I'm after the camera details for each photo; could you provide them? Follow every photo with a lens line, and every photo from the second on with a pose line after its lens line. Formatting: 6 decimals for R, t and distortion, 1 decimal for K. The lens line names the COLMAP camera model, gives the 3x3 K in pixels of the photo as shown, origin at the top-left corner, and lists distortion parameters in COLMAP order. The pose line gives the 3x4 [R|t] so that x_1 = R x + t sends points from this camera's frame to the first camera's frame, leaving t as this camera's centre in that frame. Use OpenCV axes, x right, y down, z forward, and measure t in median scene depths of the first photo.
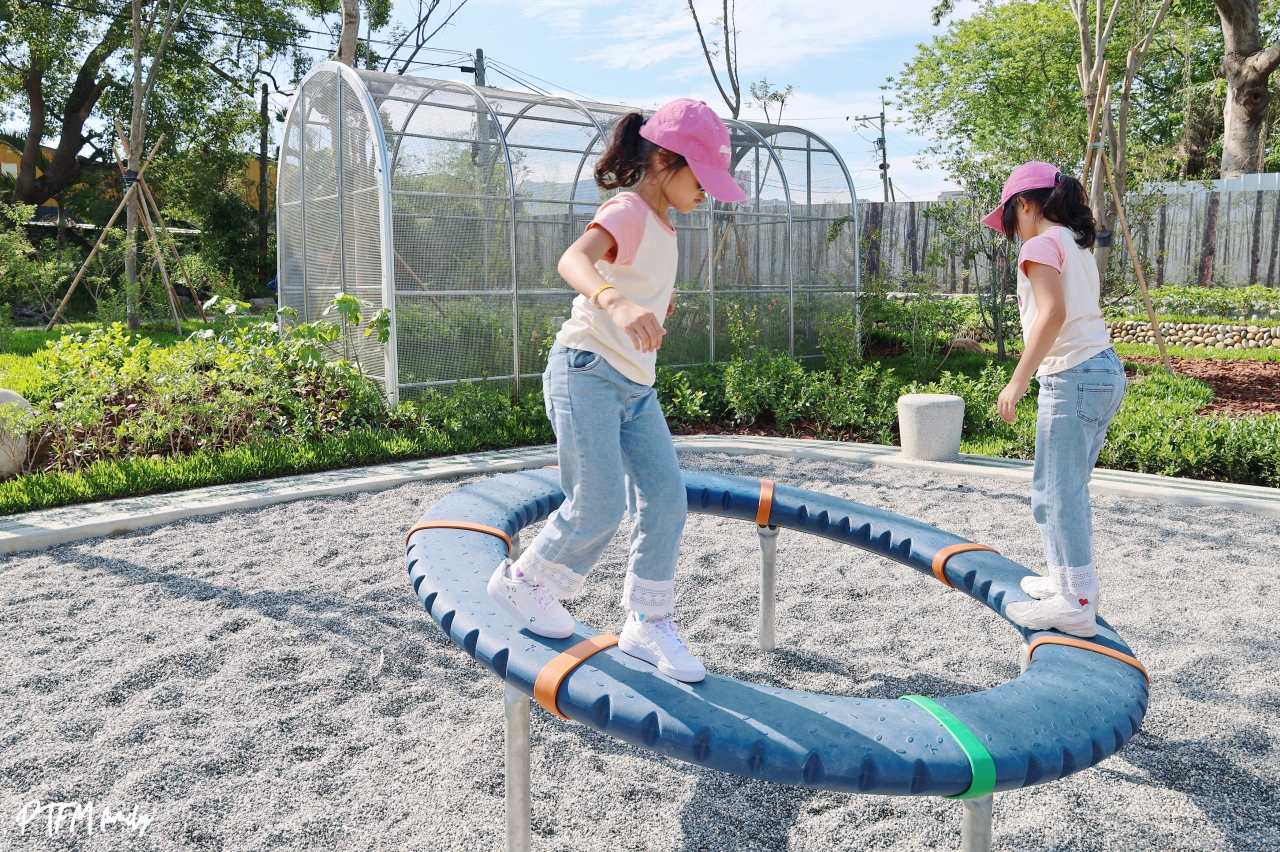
lens RADIAL K [[987.6, 0, 619.3], [0, 987.6, 423.4], [0, 0, 1]] dist [-0.016129, 0.000047]
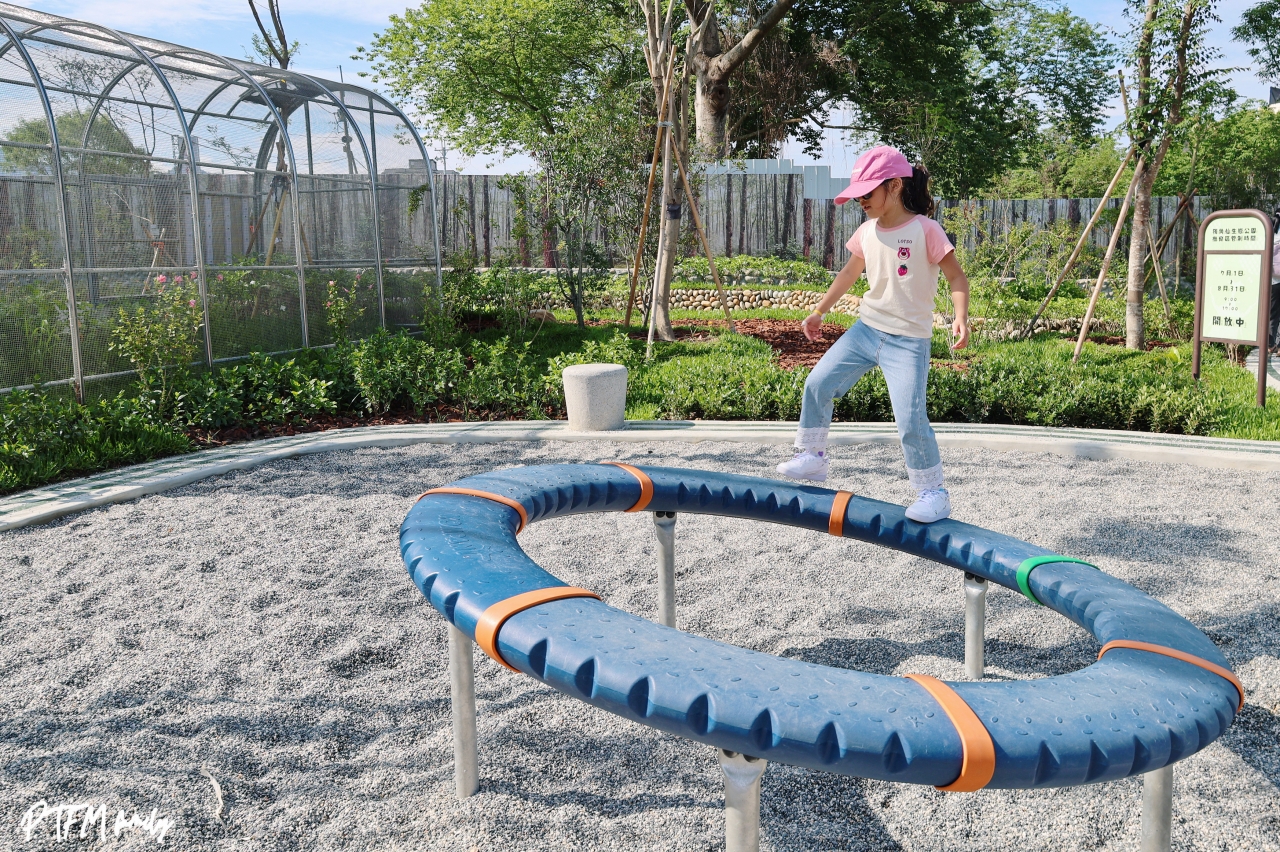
lens RADIAL K [[987.6, 0, 619.3], [0, 987.6, 423.4], [0, 0, 1]] dist [-0.016129, 0.000047]
pose [[0.836334, -0.099464, 0.539121, -0.171008], [0.088943, 0.994993, 0.045592, -0.010983], [-0.540957, 0.009821, 0.840993, 0.124785]]
